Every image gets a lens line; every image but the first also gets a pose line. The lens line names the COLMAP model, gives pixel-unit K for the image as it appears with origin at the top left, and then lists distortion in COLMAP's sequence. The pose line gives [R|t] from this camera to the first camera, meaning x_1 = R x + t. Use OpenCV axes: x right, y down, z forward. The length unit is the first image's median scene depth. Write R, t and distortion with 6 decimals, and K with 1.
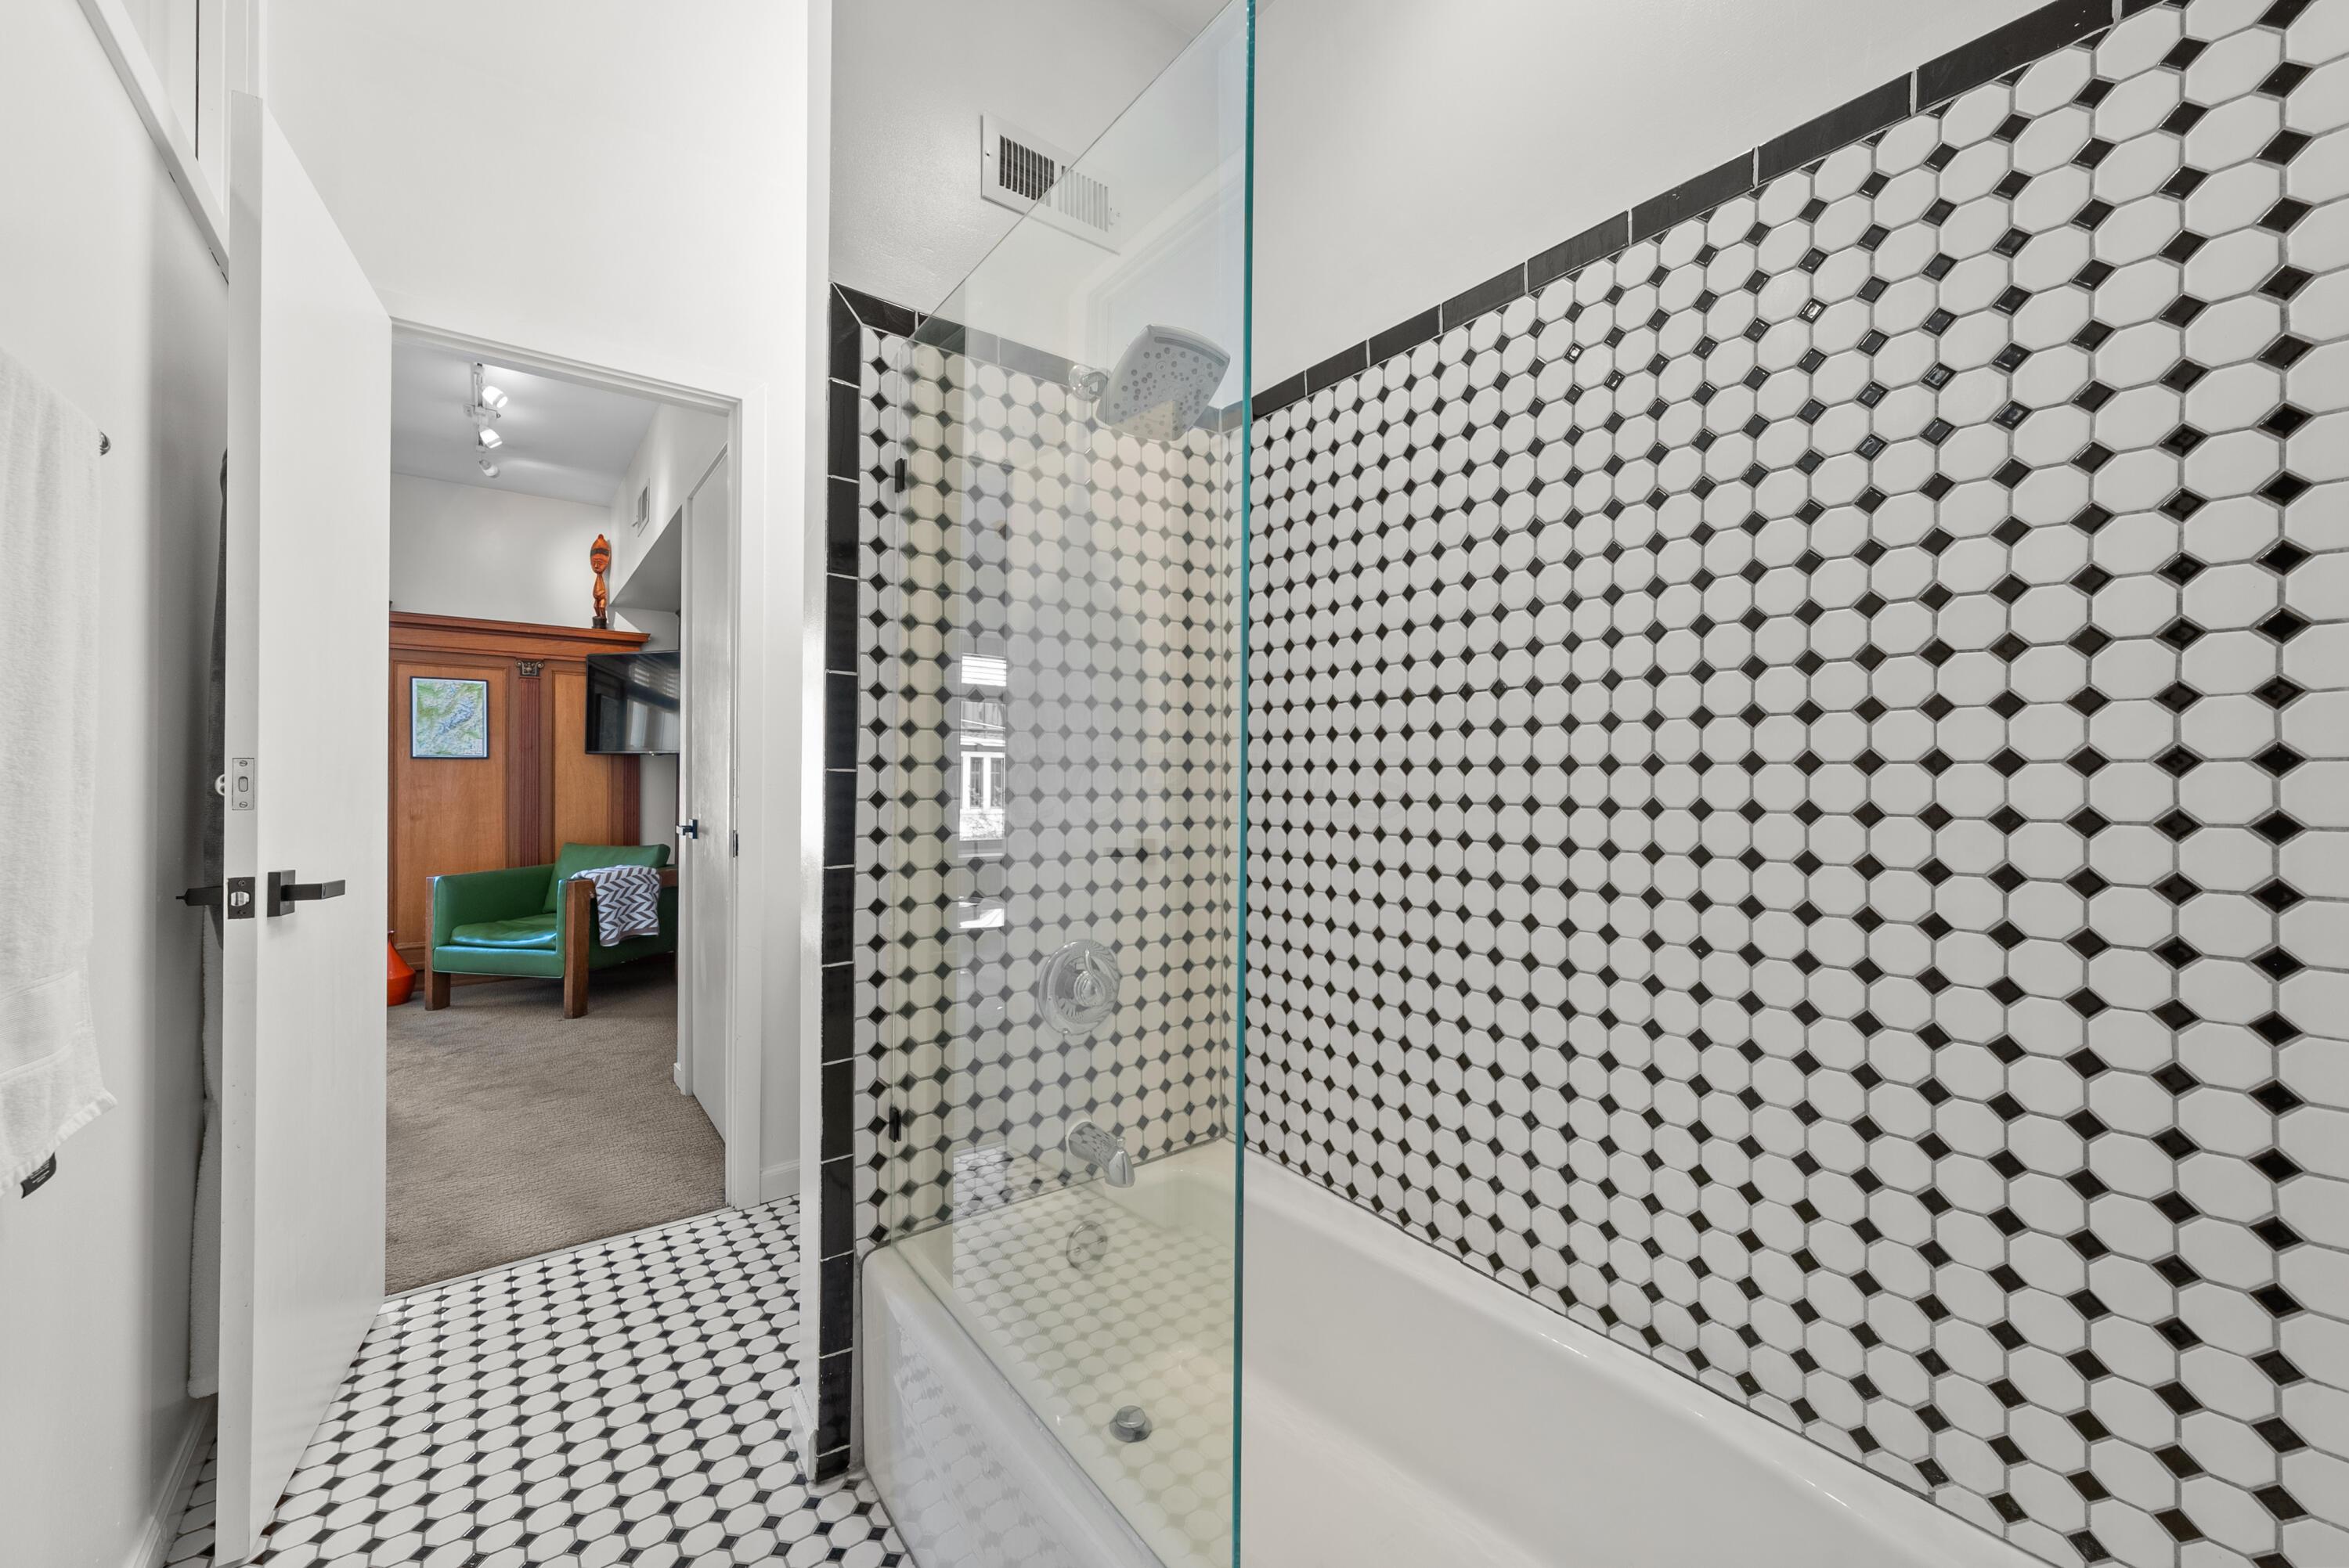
lens RADIAL K [[951.0, 0, 1215.6], [0, 951.0, 779.6], [0, 0, 1]] dist [0.000250, 0.000027]
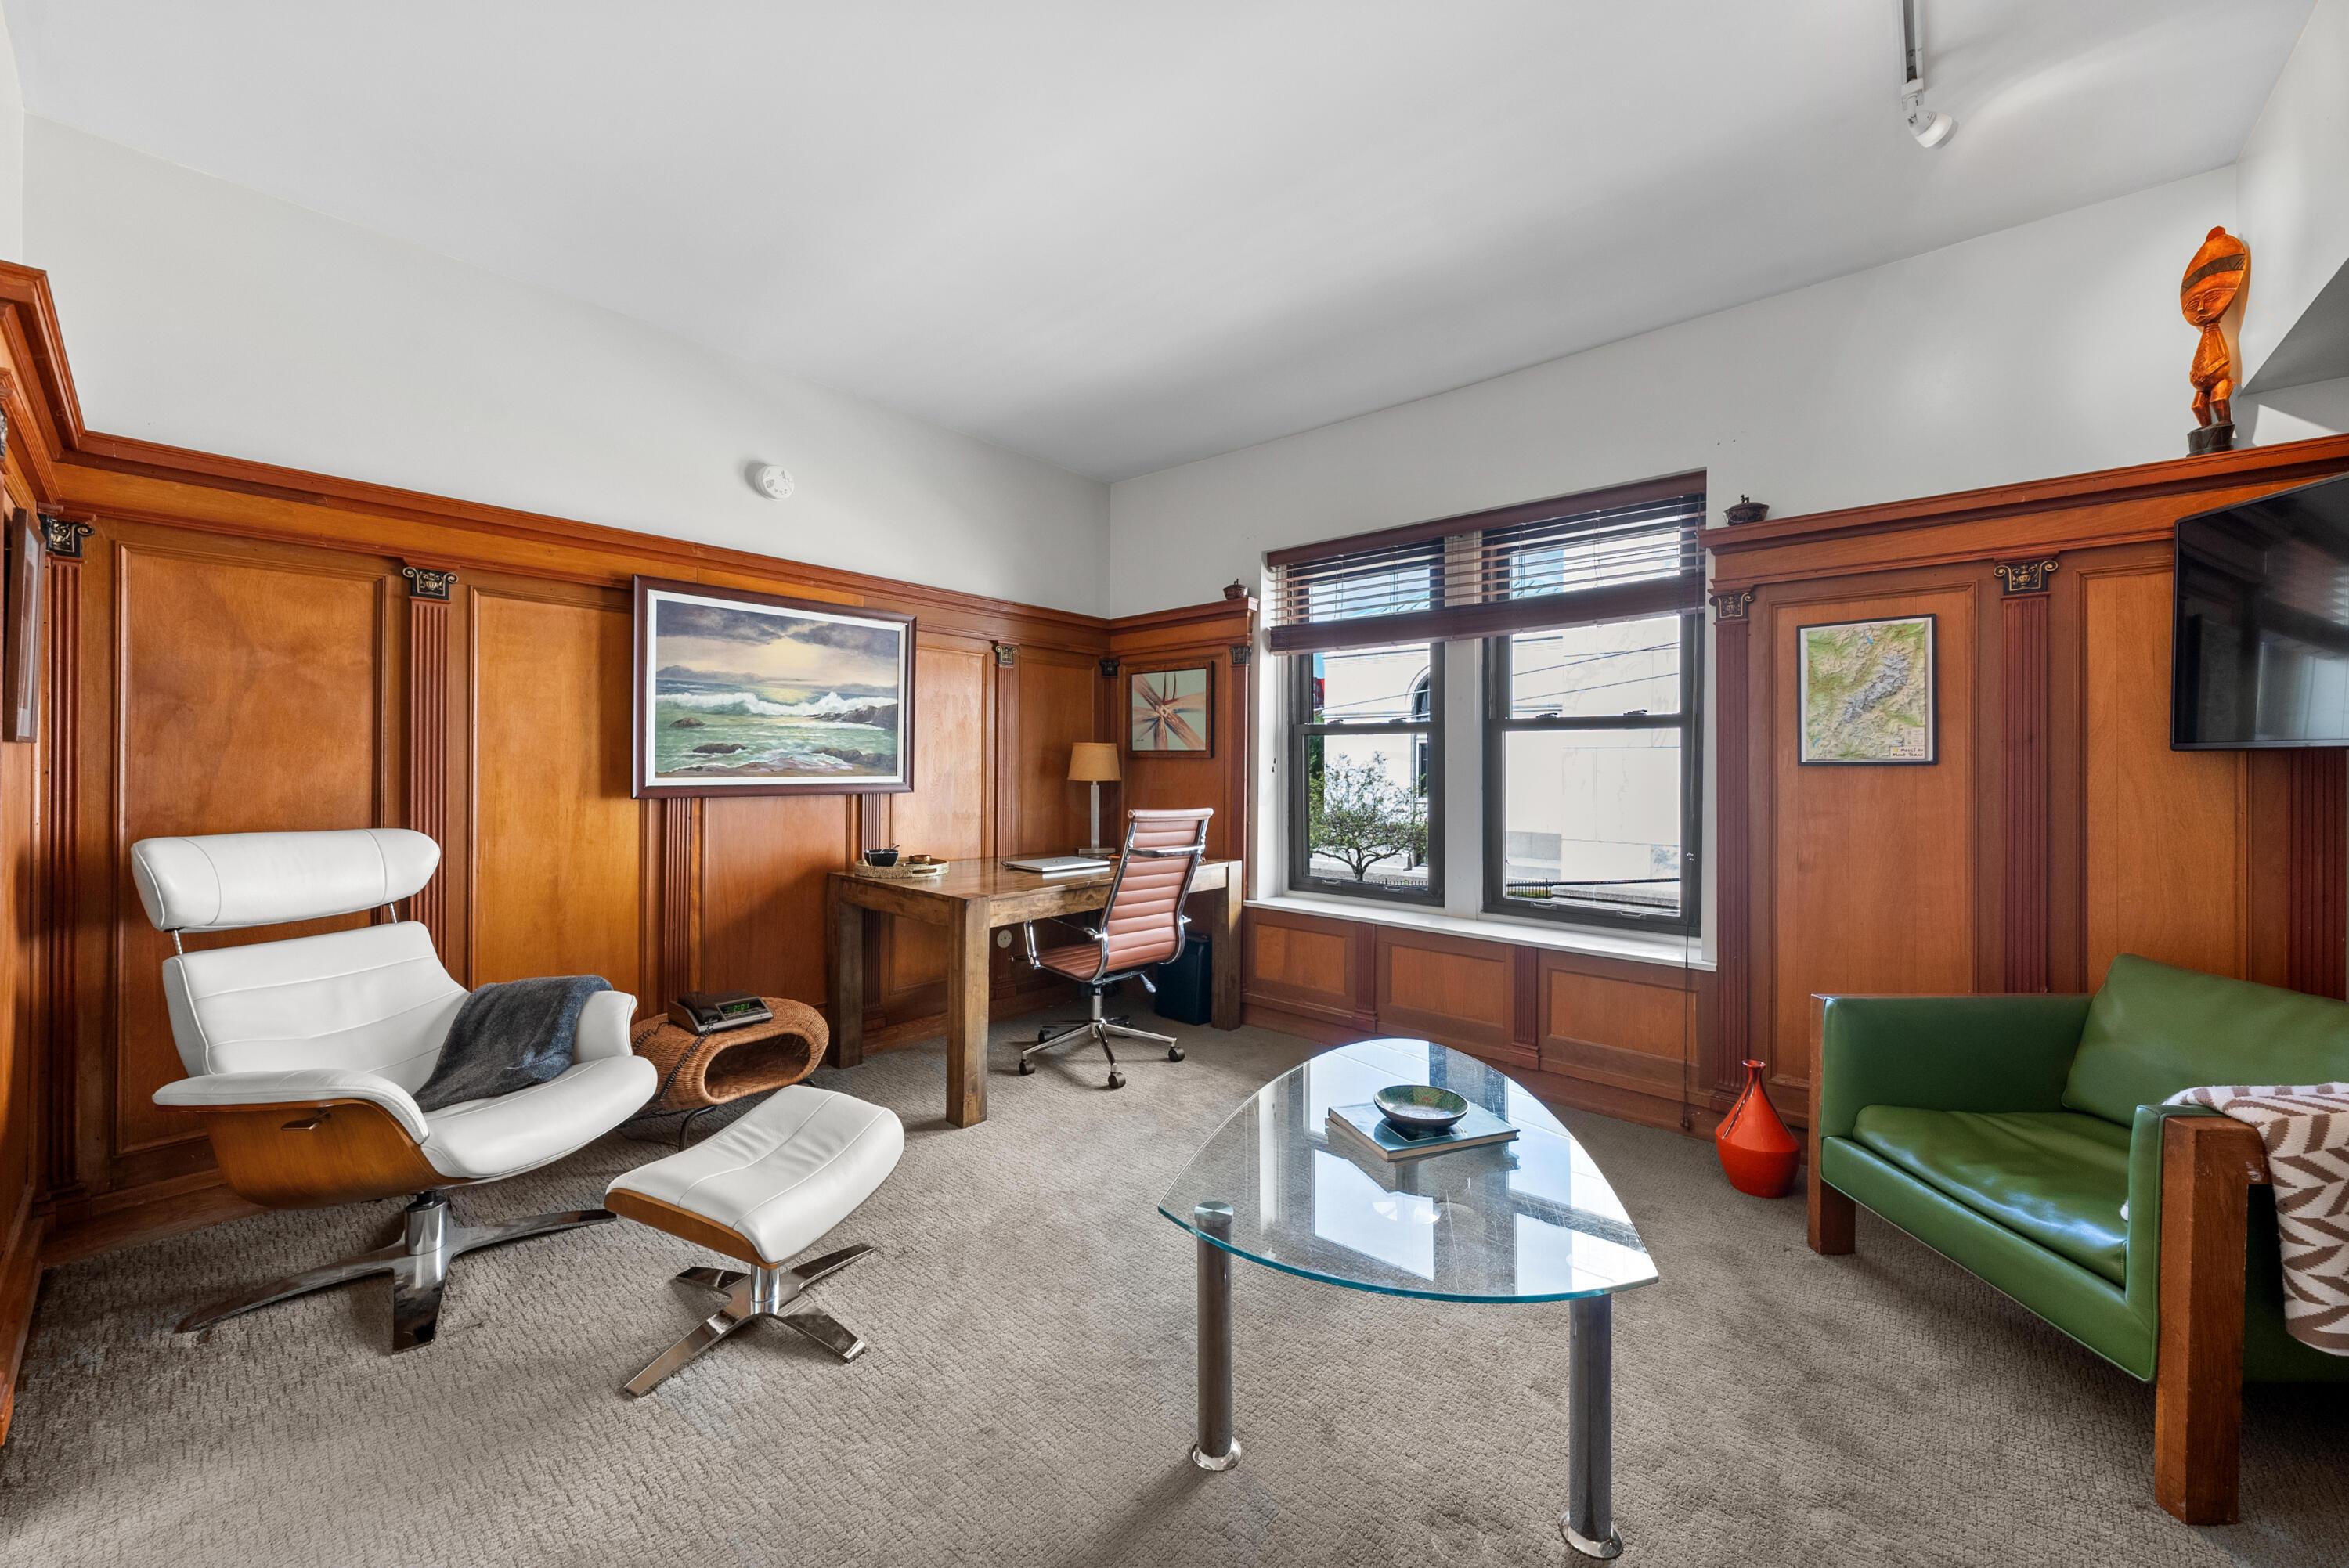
lens RADIAL K [[867.0, 0, 1183.0], [0, 867.0, 768.0], [0, 0, 1]] dist [-0.002415, 0.000026]
pose [[0.194400, -0.002494, -0.980919, -0.378955], [-0.002103, 0.999993, -0.002959, -0.017518], [0.980920, 0.002638, 0.194394, 0.502157]]
